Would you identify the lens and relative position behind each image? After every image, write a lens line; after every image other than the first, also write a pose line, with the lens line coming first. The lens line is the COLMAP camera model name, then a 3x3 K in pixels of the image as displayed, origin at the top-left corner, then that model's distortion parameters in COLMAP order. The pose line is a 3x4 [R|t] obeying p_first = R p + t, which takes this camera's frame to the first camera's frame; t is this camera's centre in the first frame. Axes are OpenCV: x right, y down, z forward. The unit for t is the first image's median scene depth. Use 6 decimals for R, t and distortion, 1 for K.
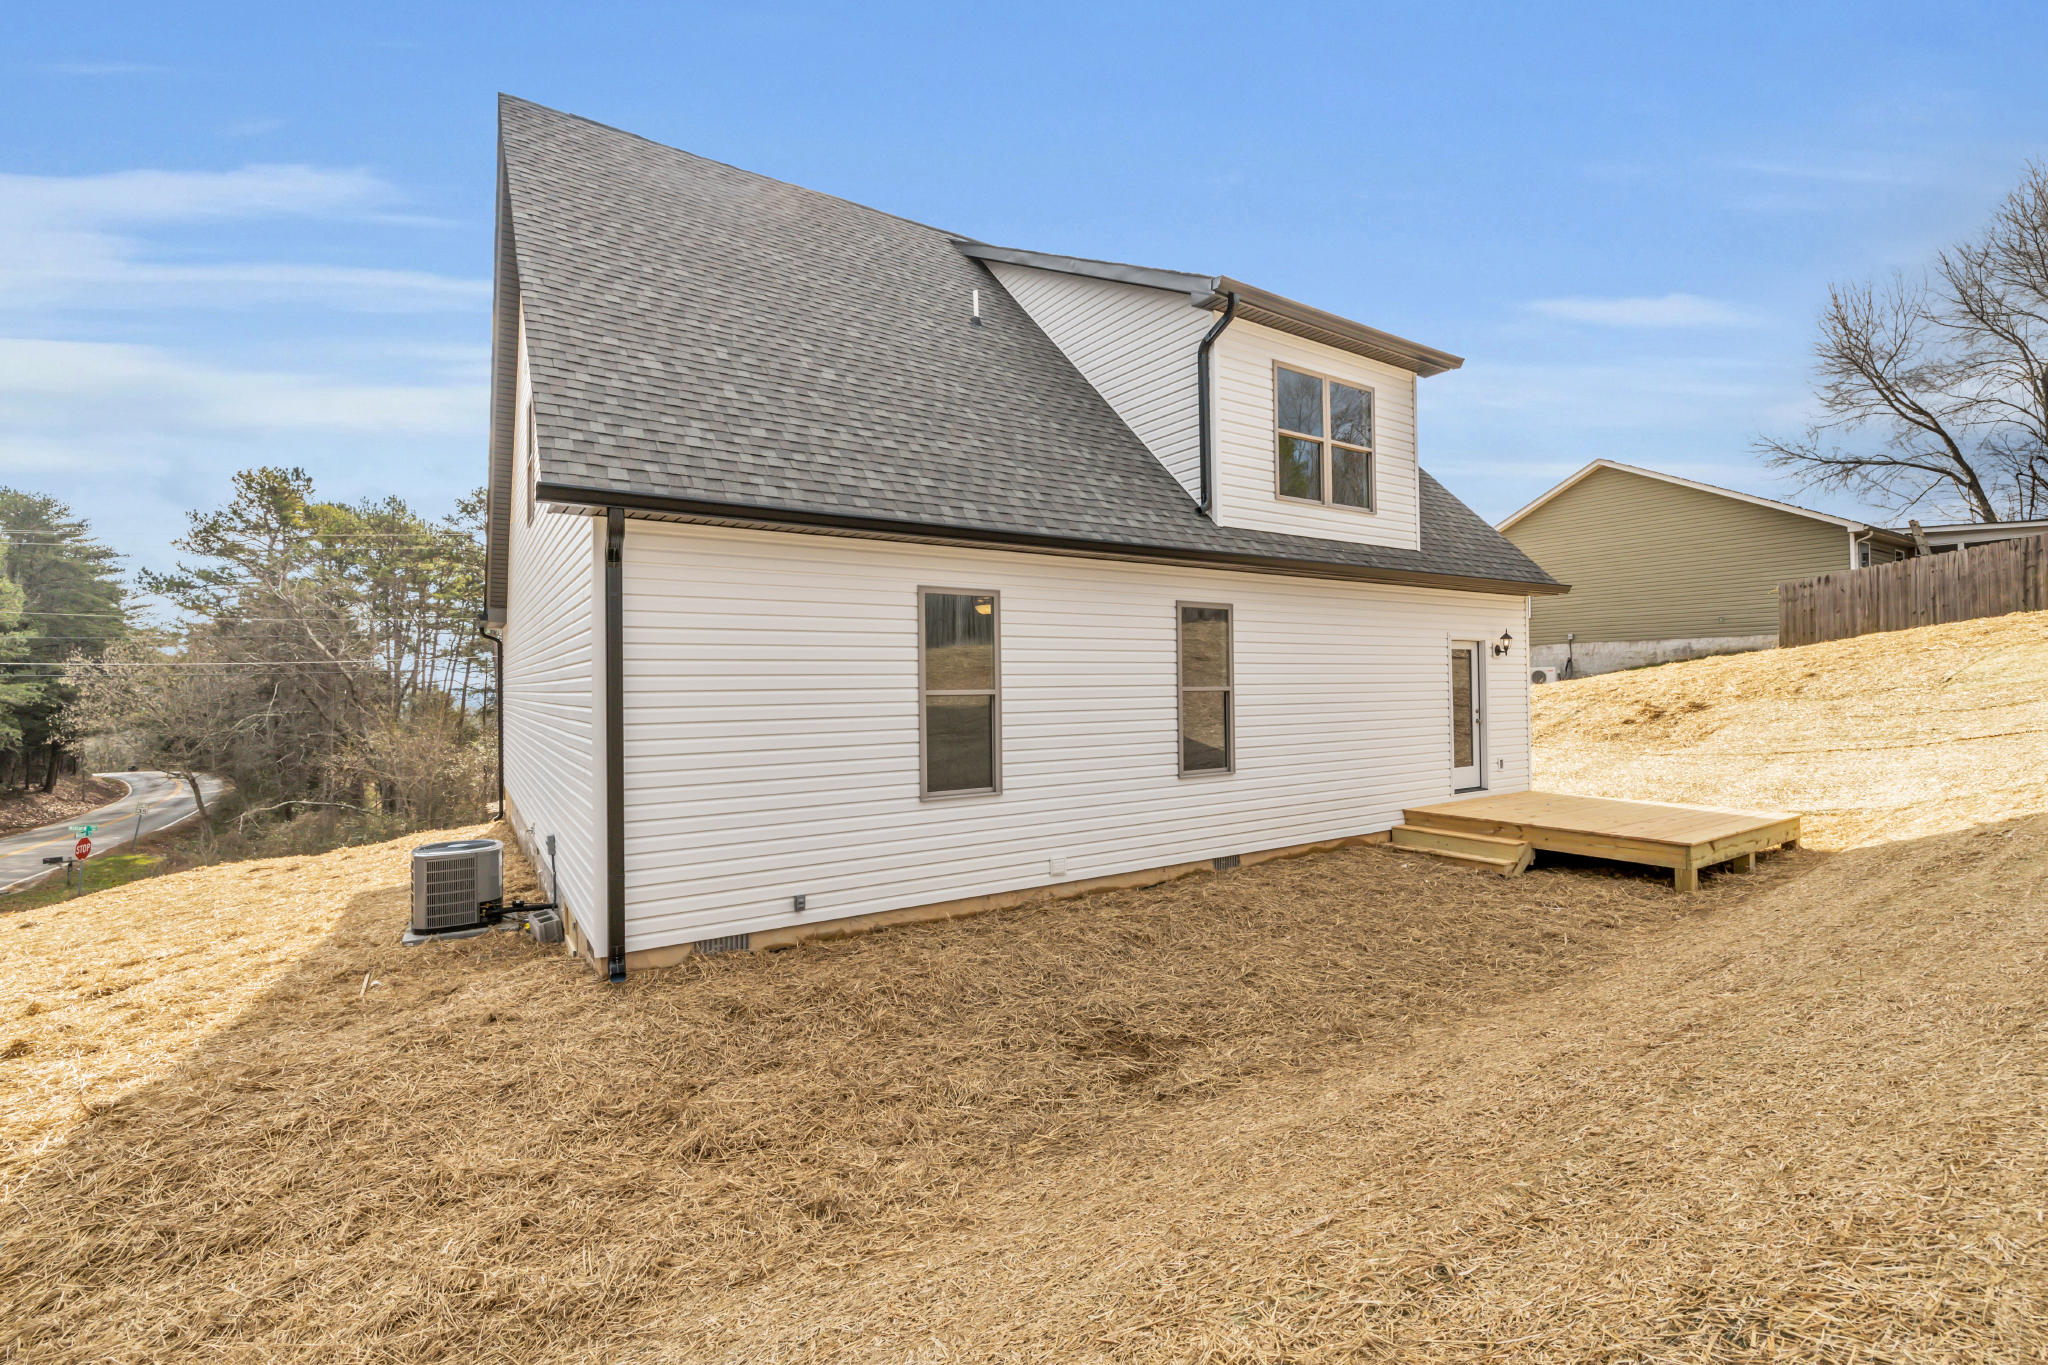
lens RADIAL K [[879.0, 0, 1022.2], [0, 879.0, 678.8], [0, 0, 1]] dist [0.000487, -0.000018]
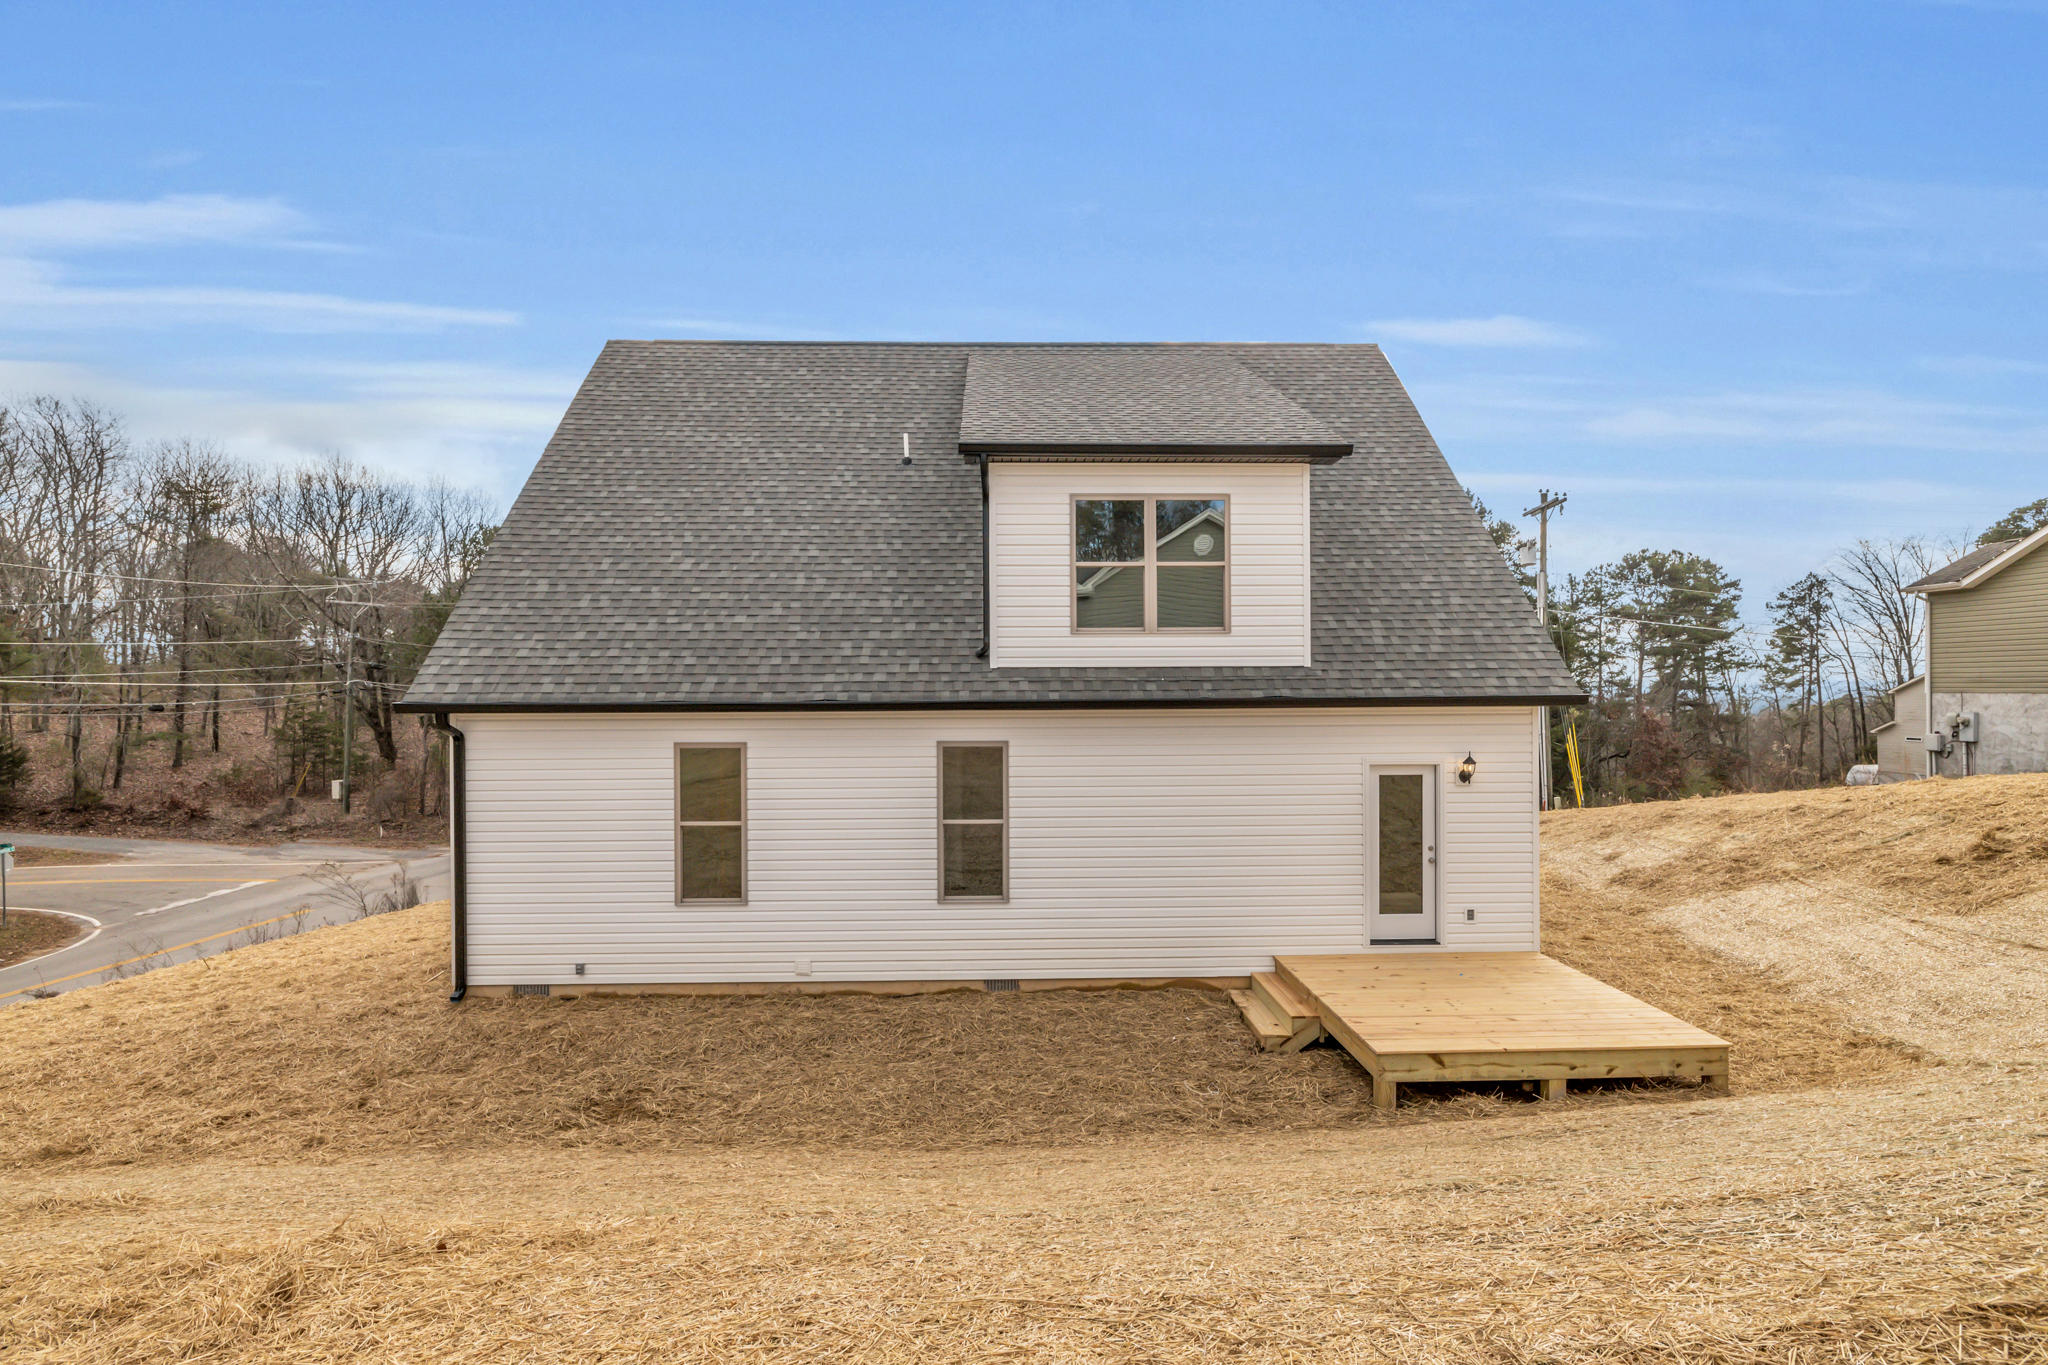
lens RADIAL K [[1024.8, 0, 1026.3], [0, 1024.8, 683.7], [0, 0, 1]] dist [-0.001443, 0.000232]
pose [[0.851284, 0.007022, -0.524657, 0.920870], [-0.000094, 0.999912, 0.013230, -0.173779], [0.524704, -0.011213, 0.851211, -0.031778]]
